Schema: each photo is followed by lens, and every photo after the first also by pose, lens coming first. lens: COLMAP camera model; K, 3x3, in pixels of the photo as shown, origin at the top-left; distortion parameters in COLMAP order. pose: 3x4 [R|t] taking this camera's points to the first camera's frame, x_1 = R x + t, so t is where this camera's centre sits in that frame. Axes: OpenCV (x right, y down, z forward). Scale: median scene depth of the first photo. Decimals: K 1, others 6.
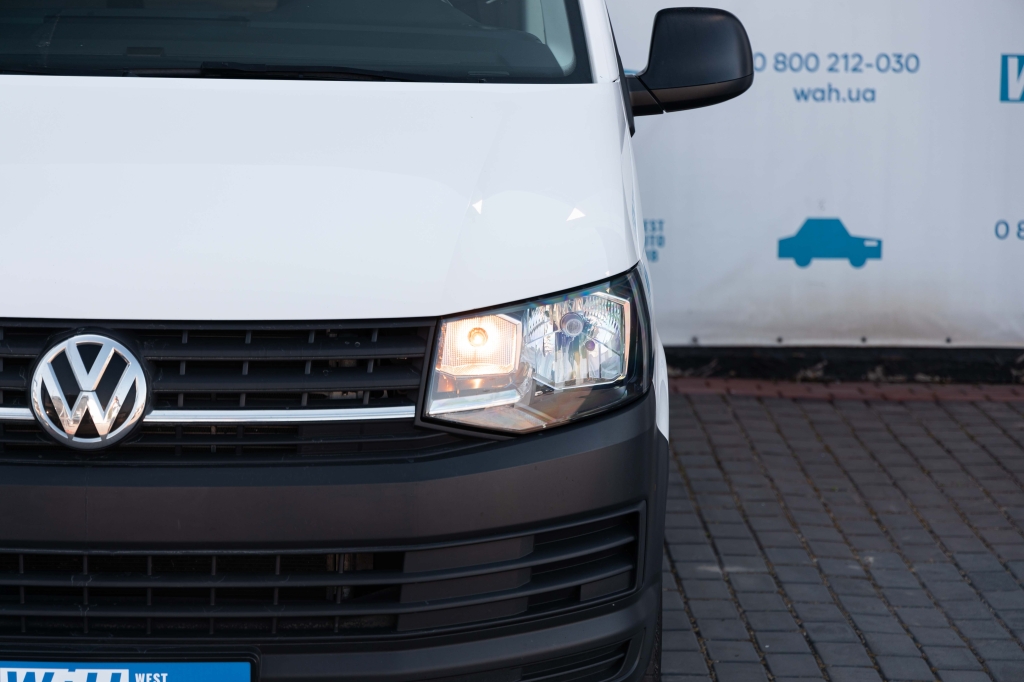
lens RADIAL K [[2724.8, 0, 473.6], [0, 2724.8, 338.9], [0, 0, 1]] dist [0.175990, -0.226906]
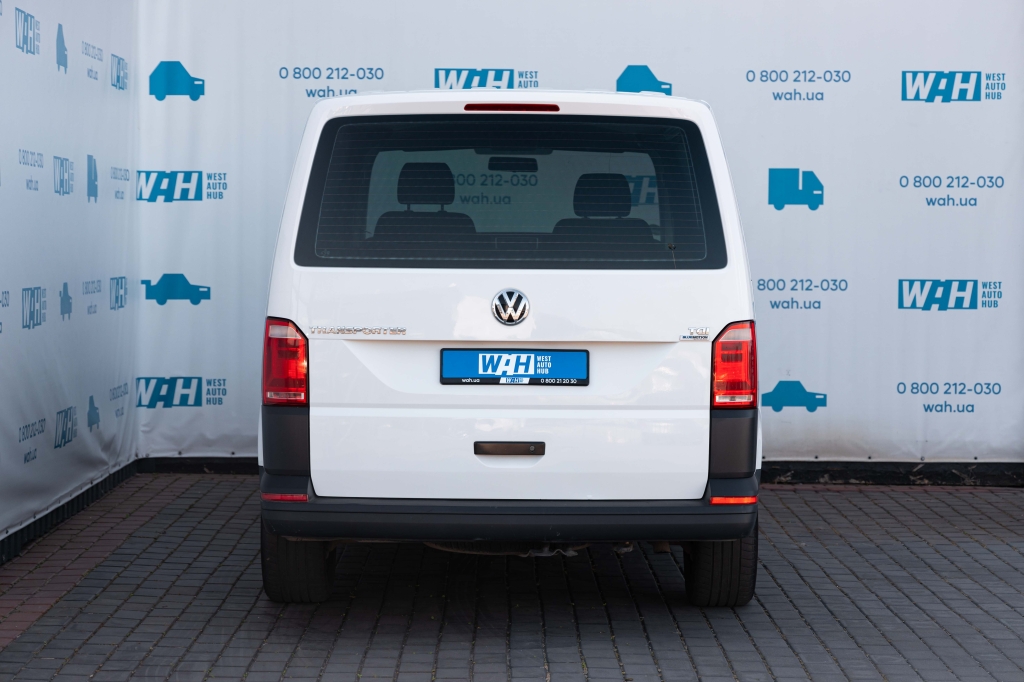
lens RADIAL K [[2569.9, 0, 512.0], [0, 2569.9, 341.0], [0, 0, 1]] dist [0.407346, -0.138965]
pose [[0.999993, -0.000538, -0.003789, -0.032173], [0.000152, 0.994887, -0.100992, 0.093965], [0.003823, 0.100990, 0.994880, -0.561325]]
